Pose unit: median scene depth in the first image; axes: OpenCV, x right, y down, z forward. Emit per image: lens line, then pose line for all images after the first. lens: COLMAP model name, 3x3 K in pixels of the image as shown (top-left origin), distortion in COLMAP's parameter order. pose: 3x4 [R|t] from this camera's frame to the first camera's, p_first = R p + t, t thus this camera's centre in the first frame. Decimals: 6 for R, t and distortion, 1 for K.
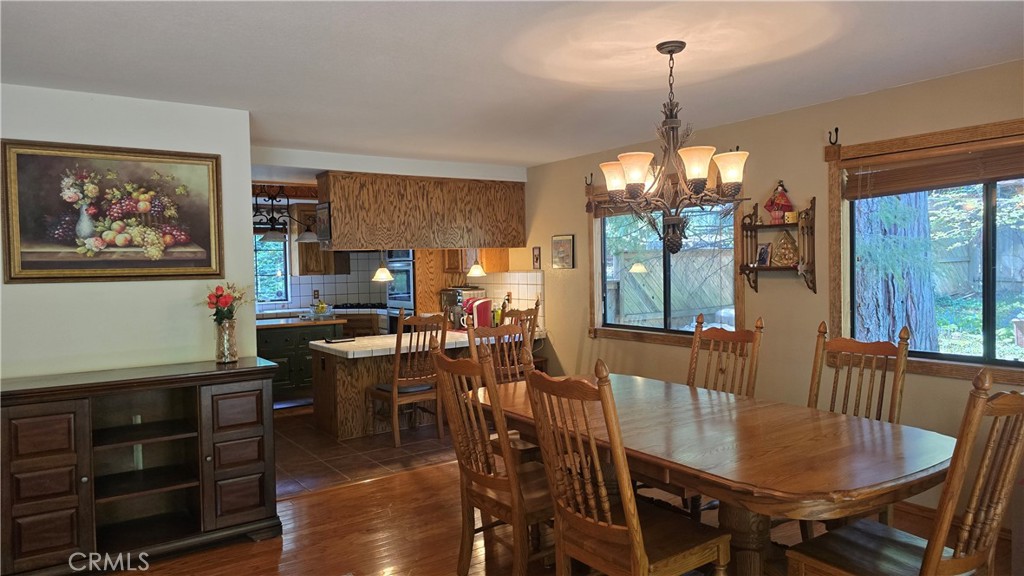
lens RADIAL K [[691.2, 0, 518.5], [0, 691.2, 285.3], [0, 0, 1]] dist [0.051189, -0.048273]
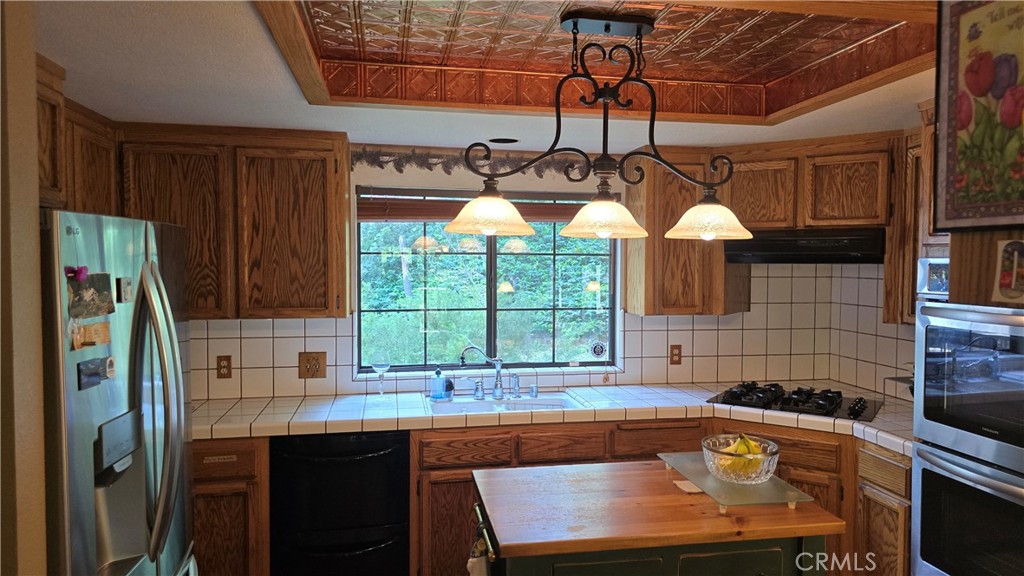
lens RADIAL K [[691.2, 0, 512.4], [0, 691.2, 291.0], [0, 0, 1]] dist [0.051189, -0.048273]
pose [[0.909052, 0.039924, -0.414765, -0.382729], [-0.035191, 0.999199, 0.019050, -0.061377], [0.415193, -0.002722, 0.909729, 1.033325]]
